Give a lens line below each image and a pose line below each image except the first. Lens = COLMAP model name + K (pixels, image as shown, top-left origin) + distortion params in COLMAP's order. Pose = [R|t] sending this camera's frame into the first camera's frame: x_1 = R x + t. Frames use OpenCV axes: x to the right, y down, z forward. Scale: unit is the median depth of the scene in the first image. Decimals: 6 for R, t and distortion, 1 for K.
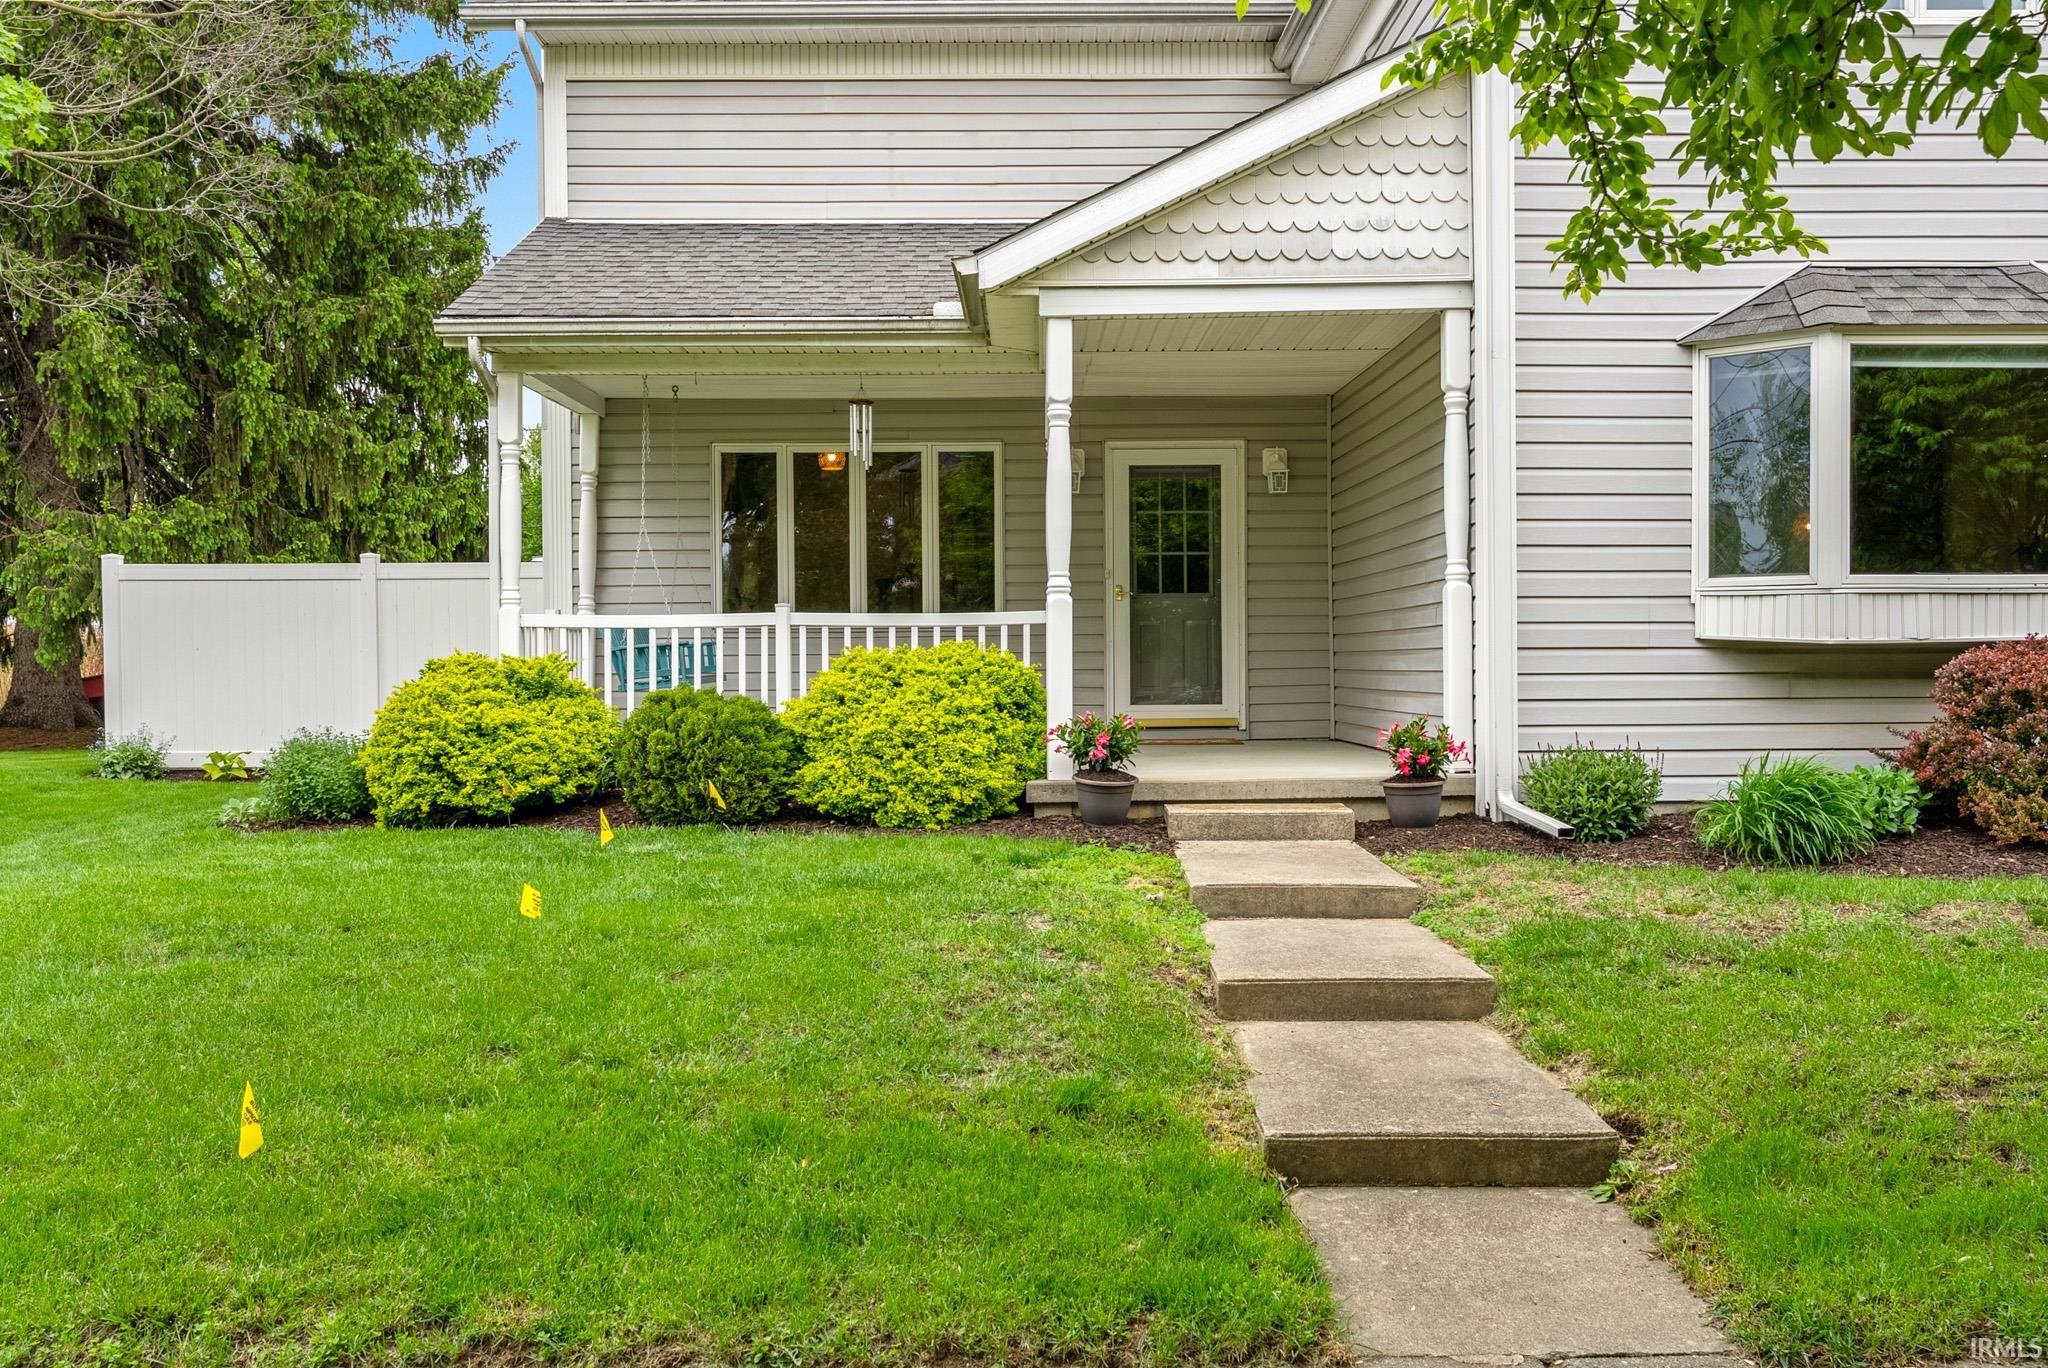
lens RADIAL K [[1821.0, 0, 1022.0], [0, 1821.0, 682.0], [0, 0, 1]] dist [0.006561, 0.001739]
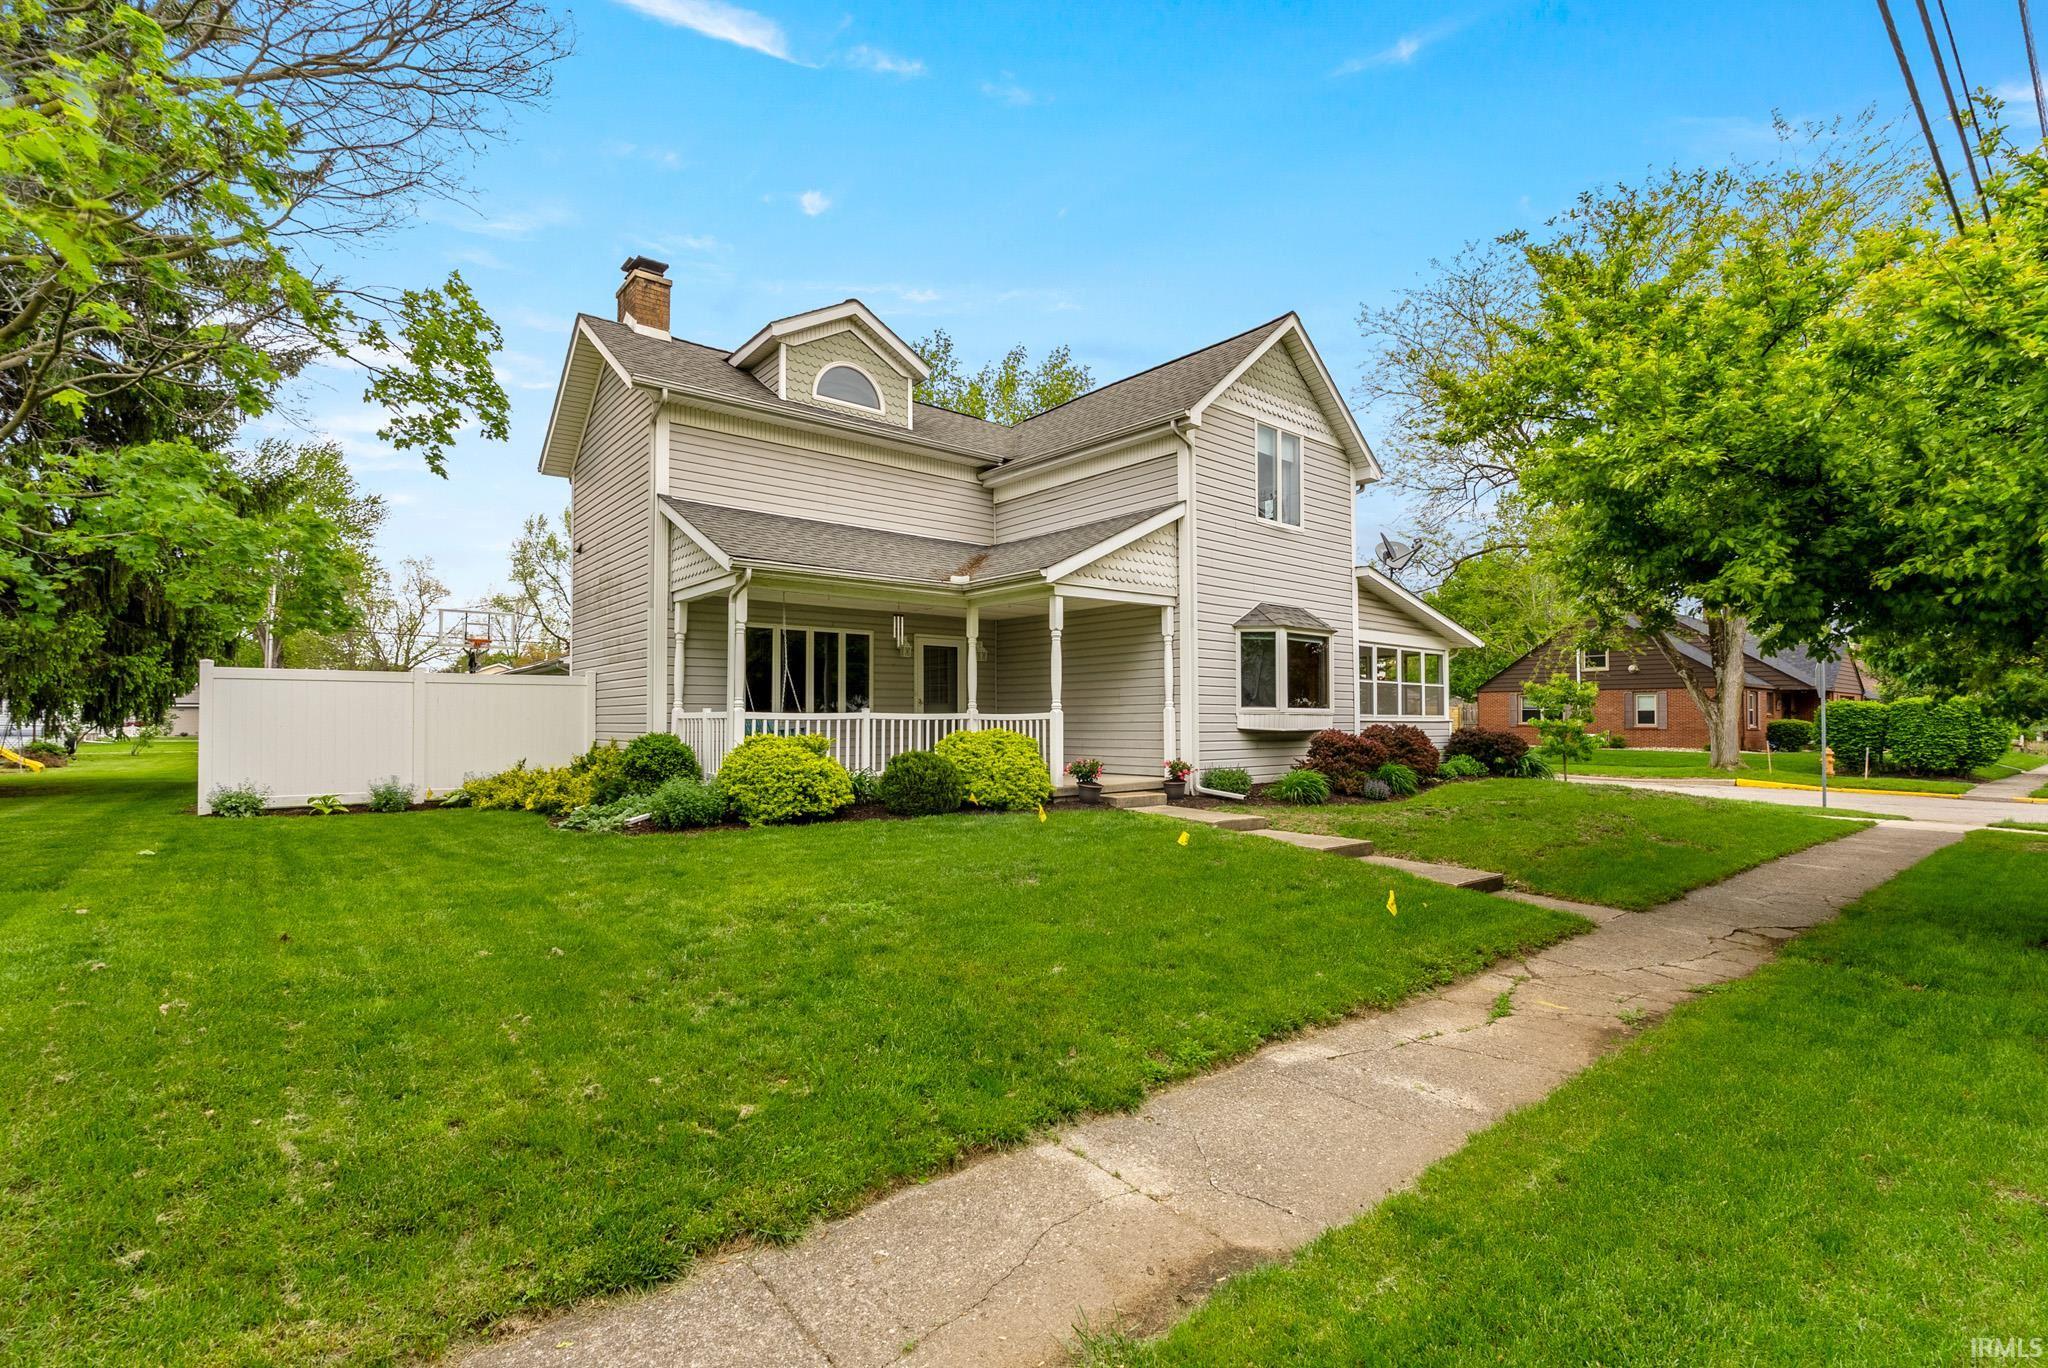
lens RADIAL K [[924.4, 0, 1024.6], [0, 924.4, 689.5], [0, 0, 1]] dist [-0.008407, -0.000321]
pose [[0.778243, 0.027108, 0.627378, -0.788336], [0.004335, 0.998812, -0.048535, -0.015857], [-0.627948, 0.040492, 0.777201, 0.076763]]
